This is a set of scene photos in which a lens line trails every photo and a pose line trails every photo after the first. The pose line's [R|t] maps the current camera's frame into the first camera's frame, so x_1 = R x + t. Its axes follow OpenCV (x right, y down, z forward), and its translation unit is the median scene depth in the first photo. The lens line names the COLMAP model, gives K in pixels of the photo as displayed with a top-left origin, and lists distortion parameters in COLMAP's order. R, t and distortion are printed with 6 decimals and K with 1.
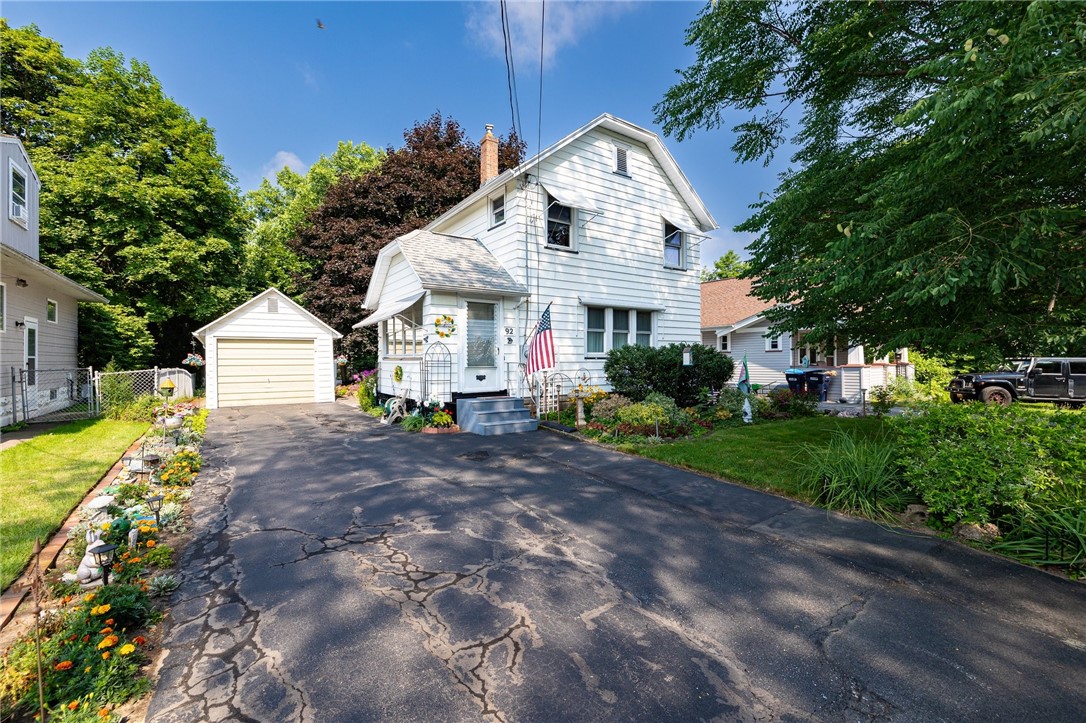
lens RADIAL K [[451.7, 0, 537.0], [0, 451.7, 358.2], [0, 0, 1]] dist [-0.000318, -0.000252]
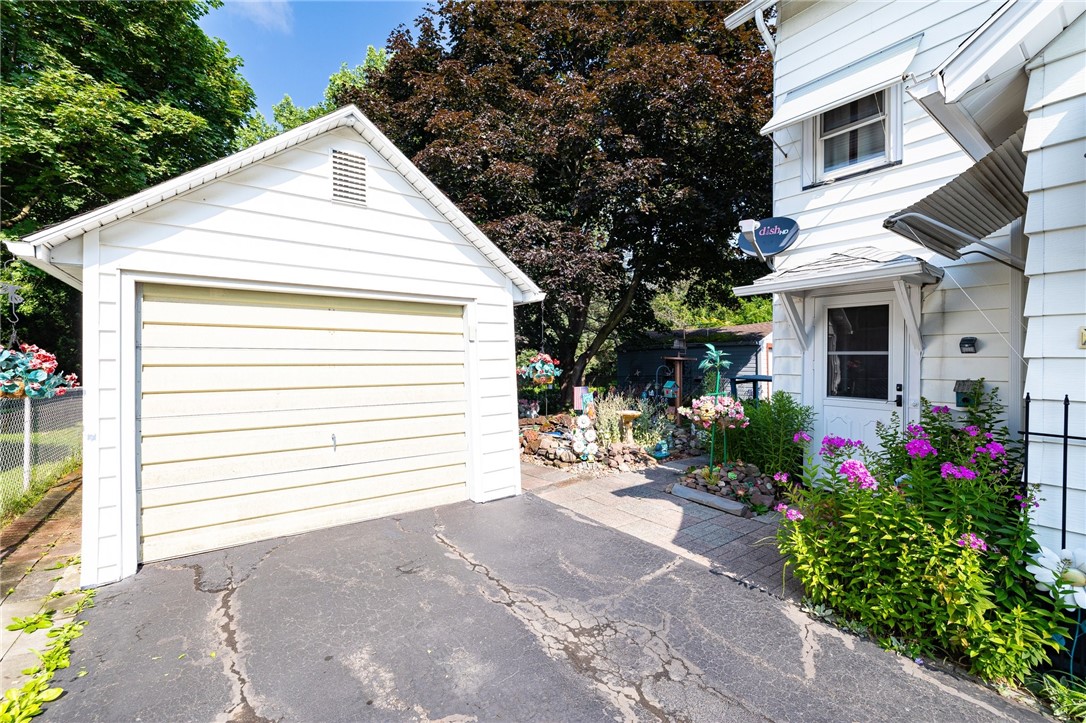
lens RADIAL K [[451.7, 0, 527.5], [0, 451.7, 357.0], [0, 0, 1]] dist [-0.000318, -0.000252]
pose [[0.999894, 0.003927, 0.014042, -0.541823], [-0.003861, 0.999981, -0.004703, -0.002772], [-0.014061, 0.004648, 0.999890, 0.813559]]
